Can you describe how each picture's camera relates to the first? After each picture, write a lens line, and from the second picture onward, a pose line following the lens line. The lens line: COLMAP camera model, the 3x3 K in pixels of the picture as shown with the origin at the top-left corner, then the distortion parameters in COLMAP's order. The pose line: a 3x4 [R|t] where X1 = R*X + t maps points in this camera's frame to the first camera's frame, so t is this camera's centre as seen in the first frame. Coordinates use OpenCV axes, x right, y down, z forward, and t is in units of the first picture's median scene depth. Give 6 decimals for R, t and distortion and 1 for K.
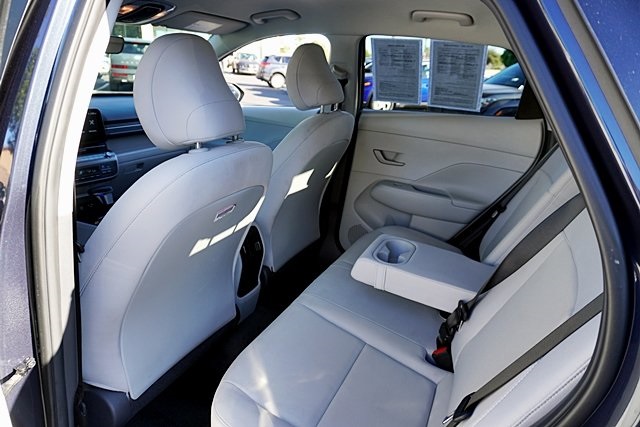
lens RADIAL K [[433.3, 0, 320.0], [0, 433.3, 213.5], [0, 0, 1]] dist [-0.066672, 0.059580]
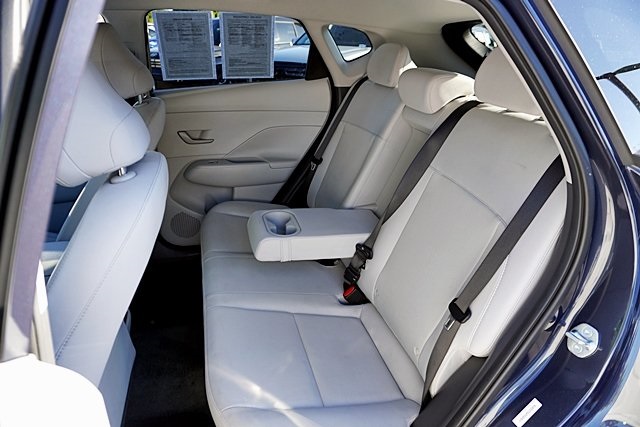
lens RADIAL K [[433.3, 0, 320.0], [0, 433.3, 213.5], [0, 0, 1]] dist [-0.066672, 0.059580]
pose [[0.760381, -0.301426, 0.575293, -0.266502], [0.248747, 0.953397, 0.170758, -0.069301], [-0.599954, 0.013261, 0.799924, 0.072595]]
